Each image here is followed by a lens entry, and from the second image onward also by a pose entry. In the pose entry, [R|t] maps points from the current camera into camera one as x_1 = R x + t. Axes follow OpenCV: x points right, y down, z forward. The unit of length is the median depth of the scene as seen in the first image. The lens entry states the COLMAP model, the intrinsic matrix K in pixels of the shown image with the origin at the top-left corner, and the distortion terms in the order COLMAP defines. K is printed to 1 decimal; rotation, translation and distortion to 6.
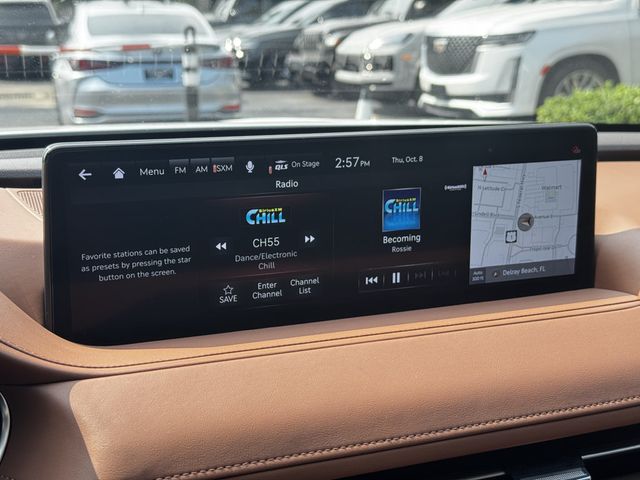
lens RADIAL K [[904.3, 0, 318.8], [0, 904.3, 239.5], [0, 0, 1]] dist [0.066932, 0.000000]
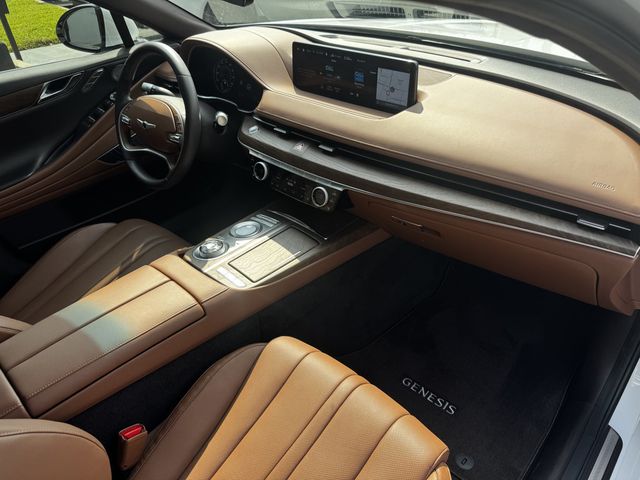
lens RADIAL K [[448.0, 0, 319.7], [0, 448.0, 244.4], [0, 0, 1]] dist [0.028545, -0.012497]
pose [[0.429260, 0.509767, -0.745569, 0.139141], [-0.172177, 0.856541, 0.486511, -0.024621], [0.886618, -0.080470, 0.455449, -0.000746]]
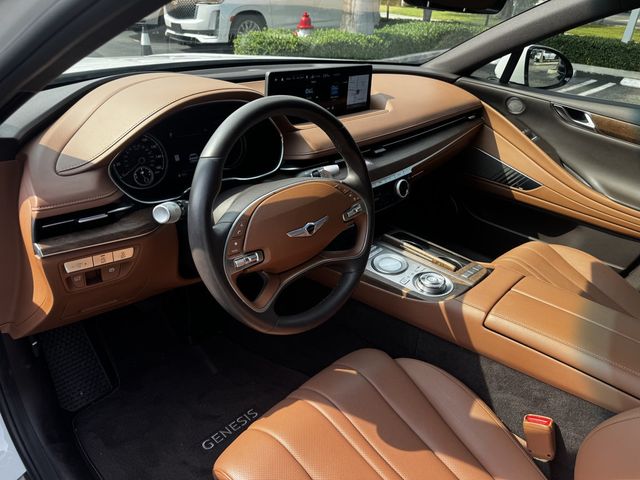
lens RADIAL K [[448.0, 0, 317.9], [0, 448.0, 241.2], [0, 0, 1]] dist [0.028545, -0.012497]
pose [[0.901395, -0.153981, 0.404693, -0.069127], [0.034765, 0.957351, 0.286827, 0.003024], [-0.431600, -0.244475, 0.868305, -0.064167]]
